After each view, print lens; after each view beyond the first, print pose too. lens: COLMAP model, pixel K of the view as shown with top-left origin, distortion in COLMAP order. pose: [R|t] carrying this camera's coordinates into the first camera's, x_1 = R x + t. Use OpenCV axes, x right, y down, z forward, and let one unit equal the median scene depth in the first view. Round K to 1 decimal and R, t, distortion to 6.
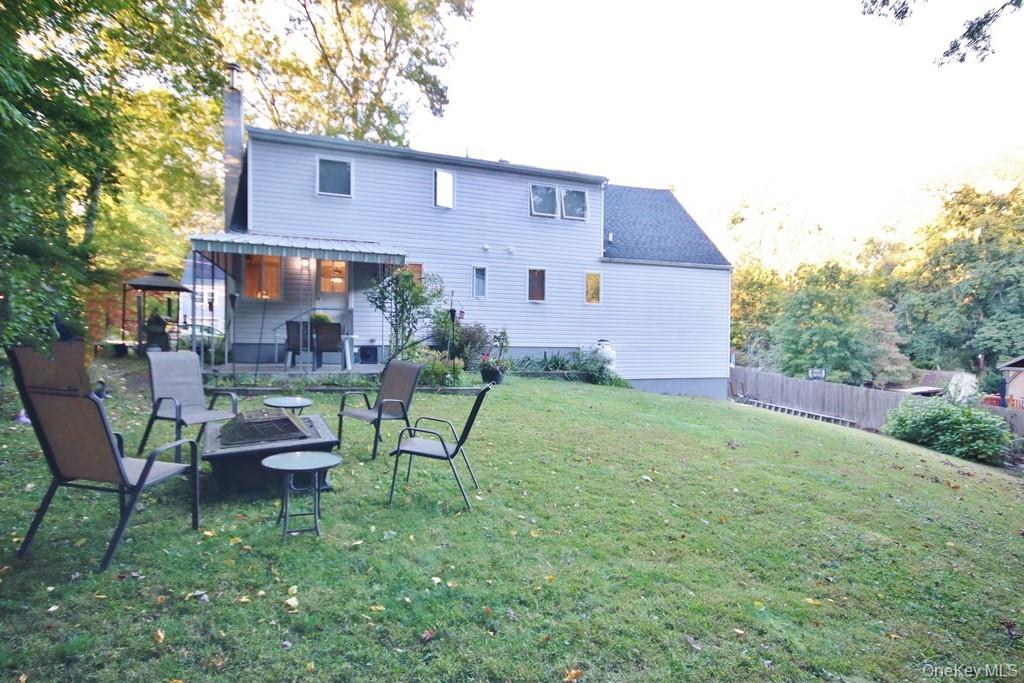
lens RADIAL K [[588.8, 0, 512.7], [0, 588.8, 343.1], [0, 0, 1]] dist [0.003539, 0.000293]
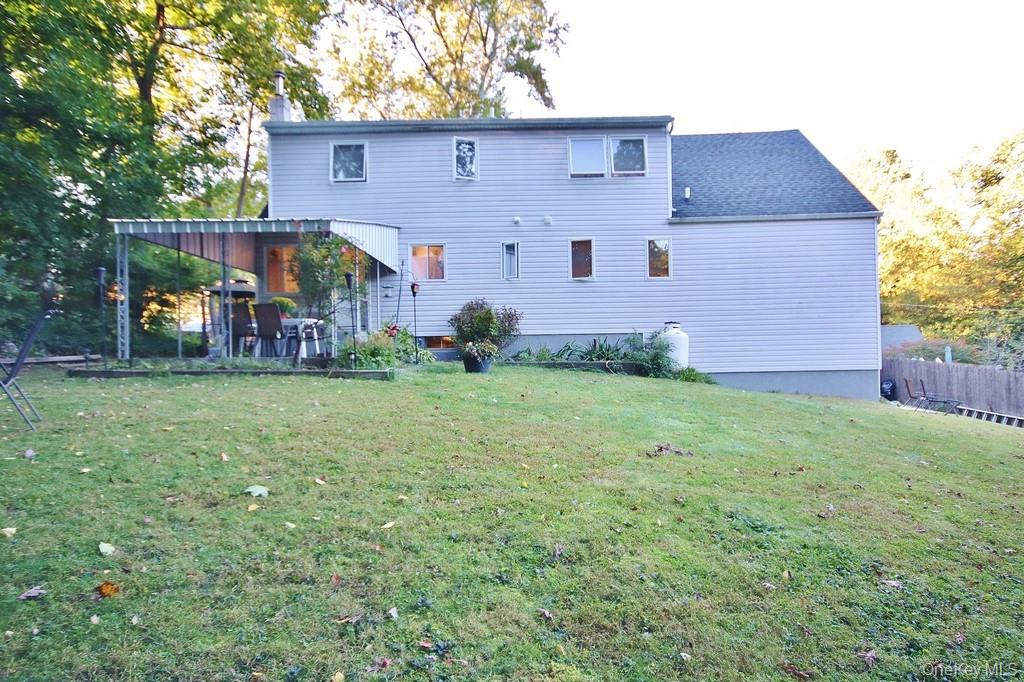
lens RADIAL K [[568.4, 0, 511.5], [0, 568.4, 341.3], [0, 0, 1]] dist [0.013128, -0.003656]
pose [[0.921825, -0.037284, -0.385810, 0.246349], [0.024146, 0.998954, -0.038844, 0.043849], [0.386854, 0.026491, 0.921760, 0.221652]]
